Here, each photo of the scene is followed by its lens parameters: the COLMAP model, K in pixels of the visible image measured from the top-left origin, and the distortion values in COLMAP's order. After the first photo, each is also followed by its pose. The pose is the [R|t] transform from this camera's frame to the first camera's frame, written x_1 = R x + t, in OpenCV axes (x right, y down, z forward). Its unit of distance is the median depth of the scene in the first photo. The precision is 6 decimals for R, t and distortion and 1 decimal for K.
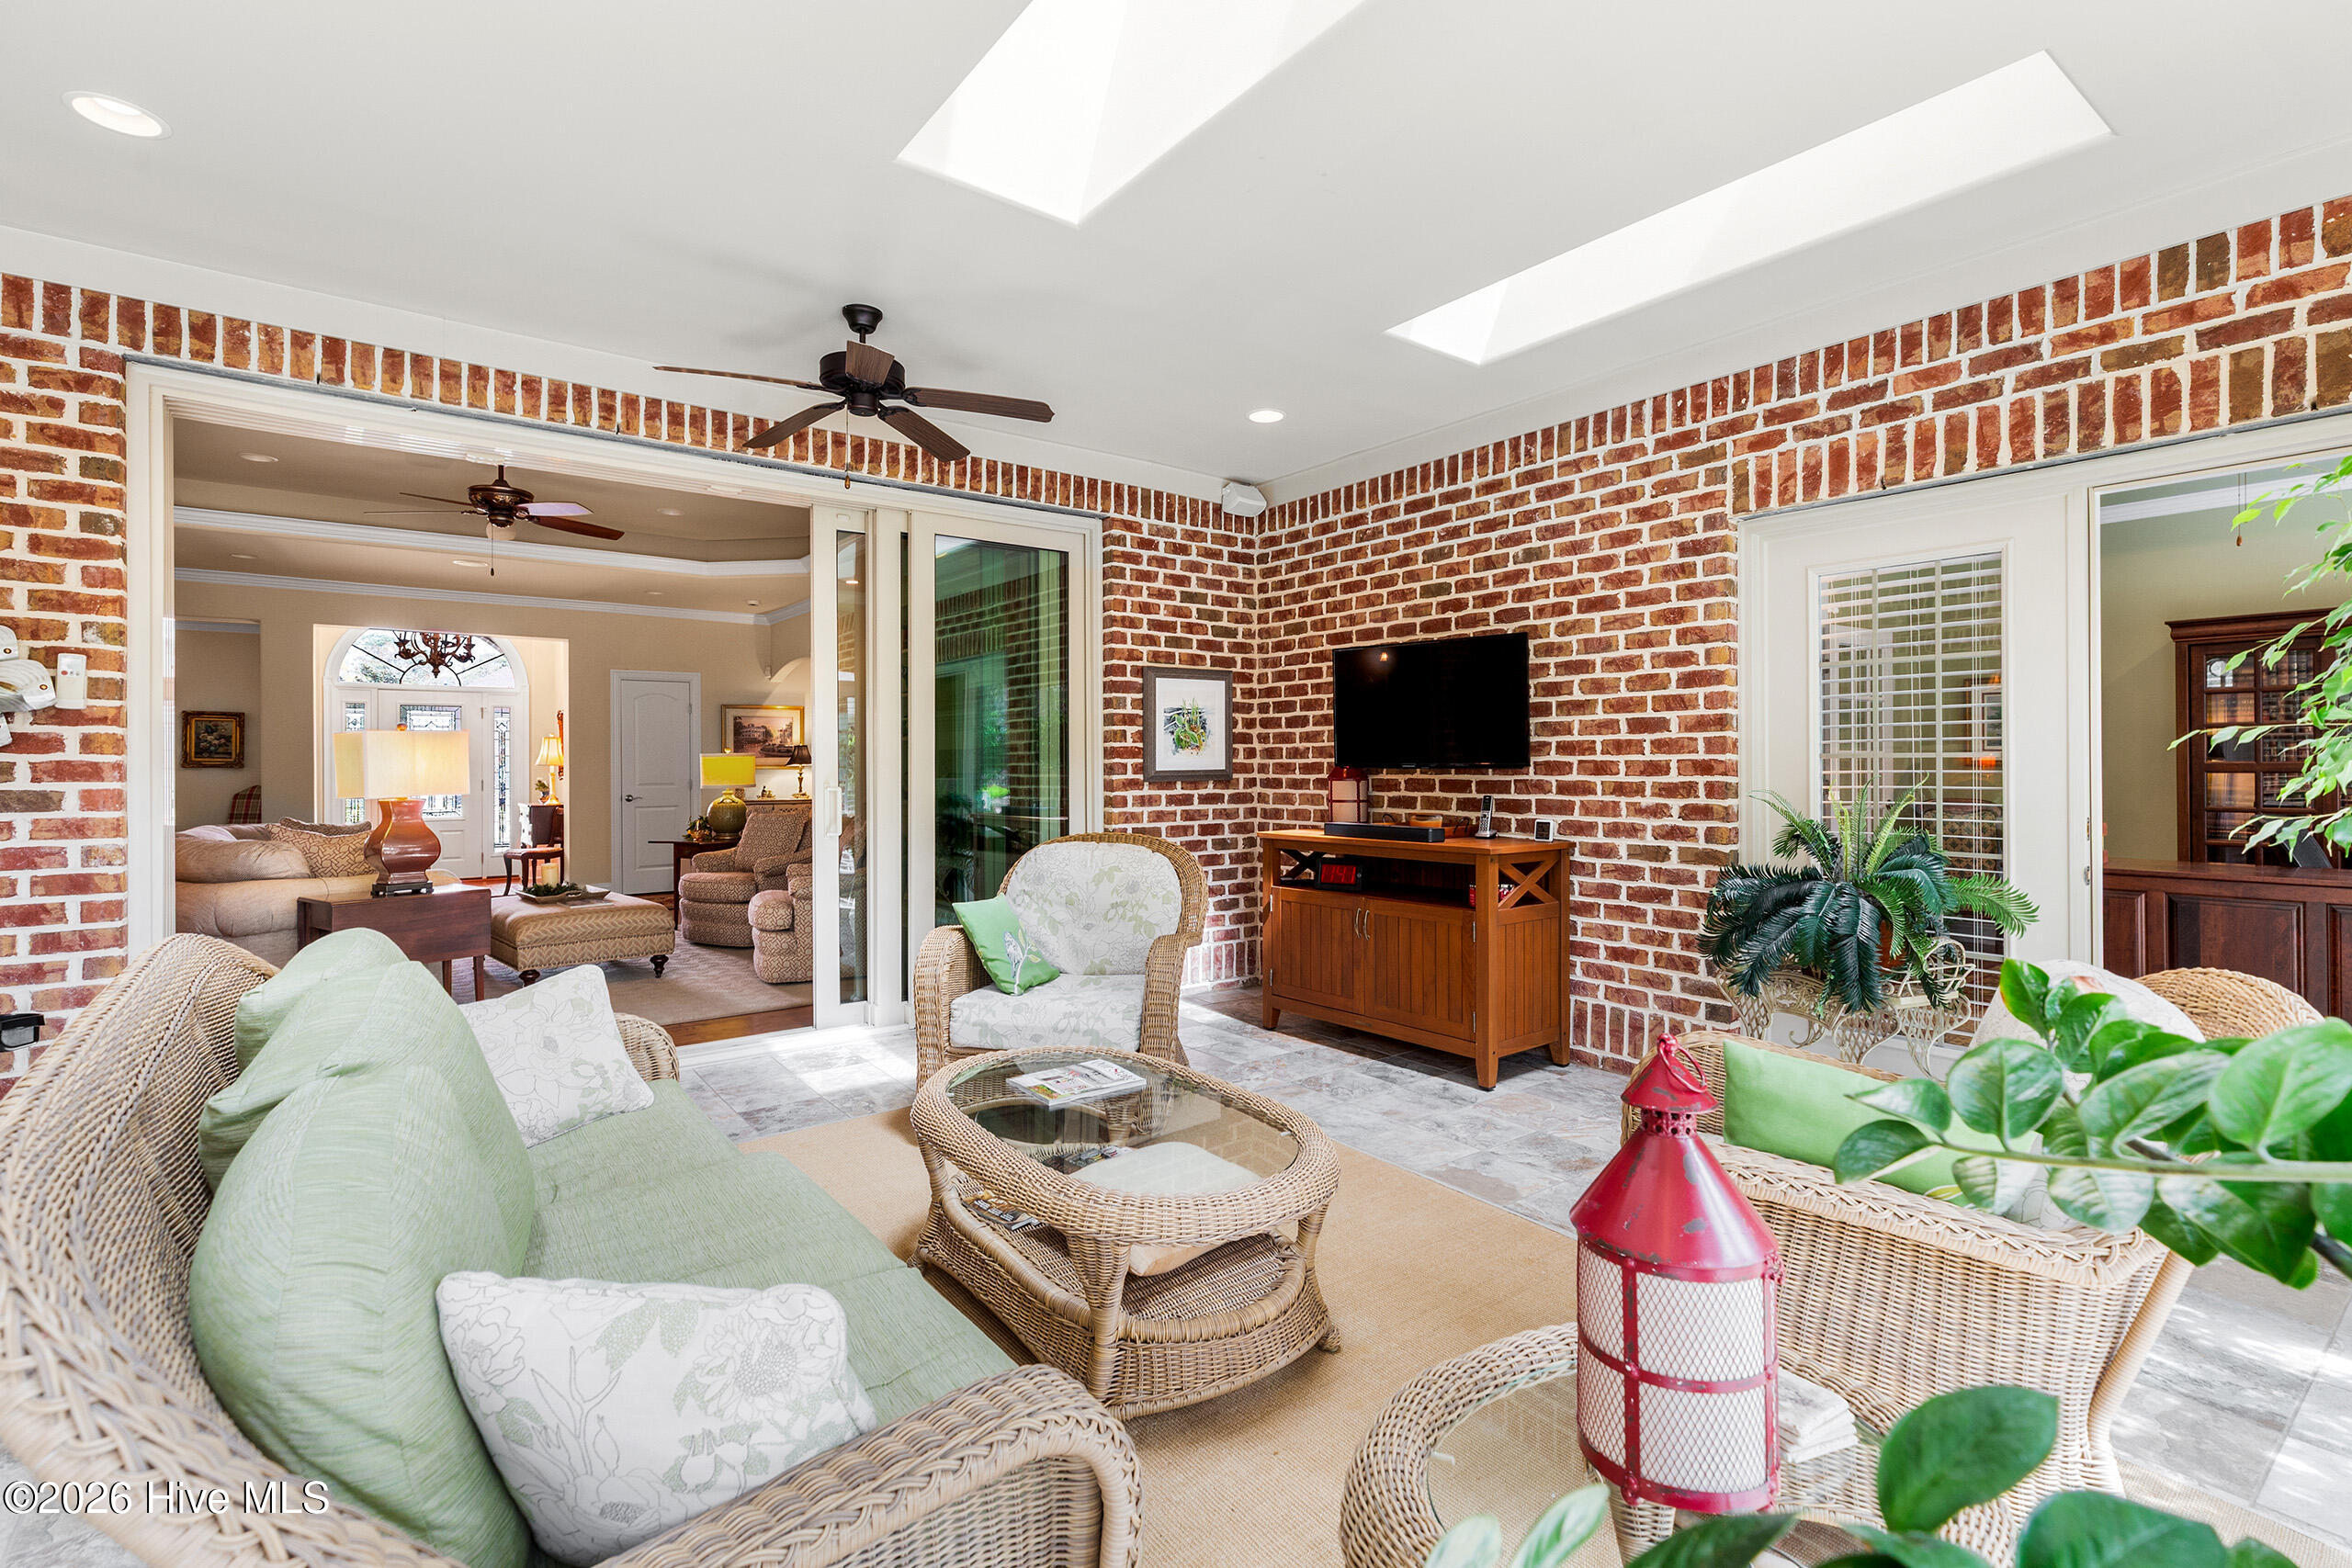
lens RADIAL K [[1073.2, 0, 1114.4], [0, 1073.2, 751.3], [0, 0, 1]] dist [0.001900, -0.000399]
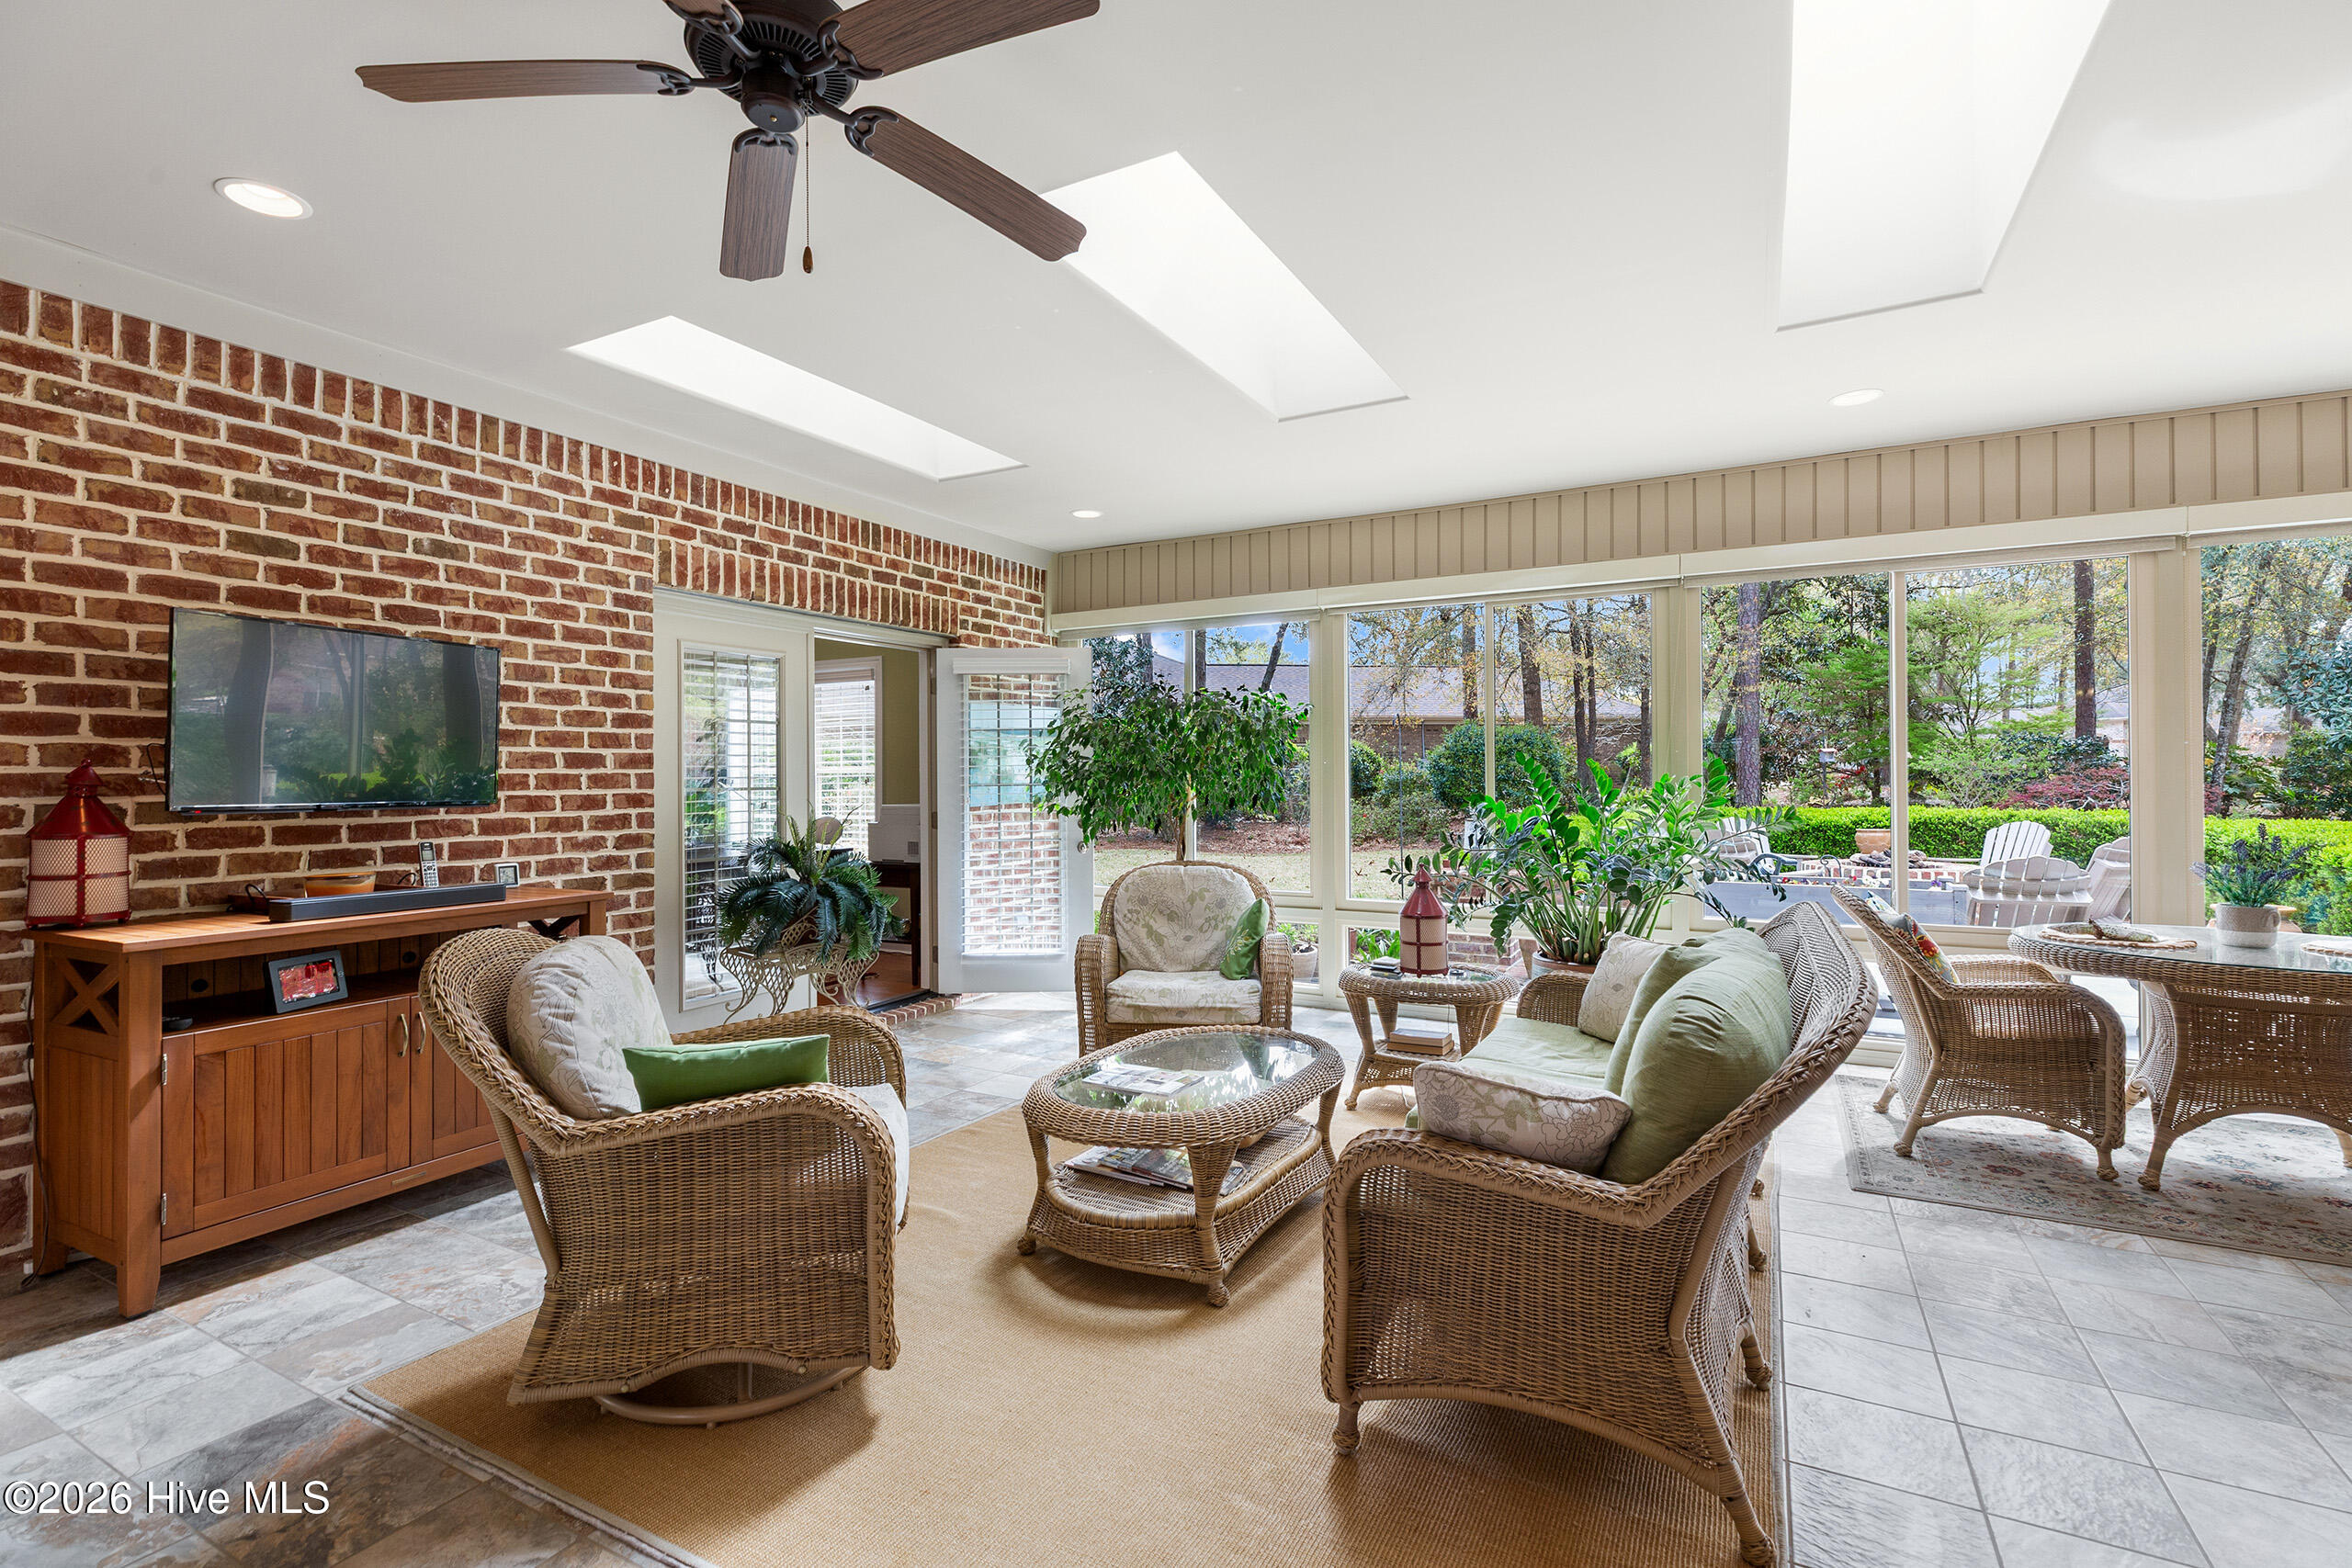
lens RADIAL K [[1073.2, 0, 1169.2], [0, 1073.2, 783.6], [0, 0, 1]] dist [0.001900, -0.000399]
pose [[-0.436658, 0.015377, 0.899496, -0.664743], [0.010969, 0.999871, -0.011768, 0.015800], [-0.899561, 0.004728, -0.436770, 0.946212]]
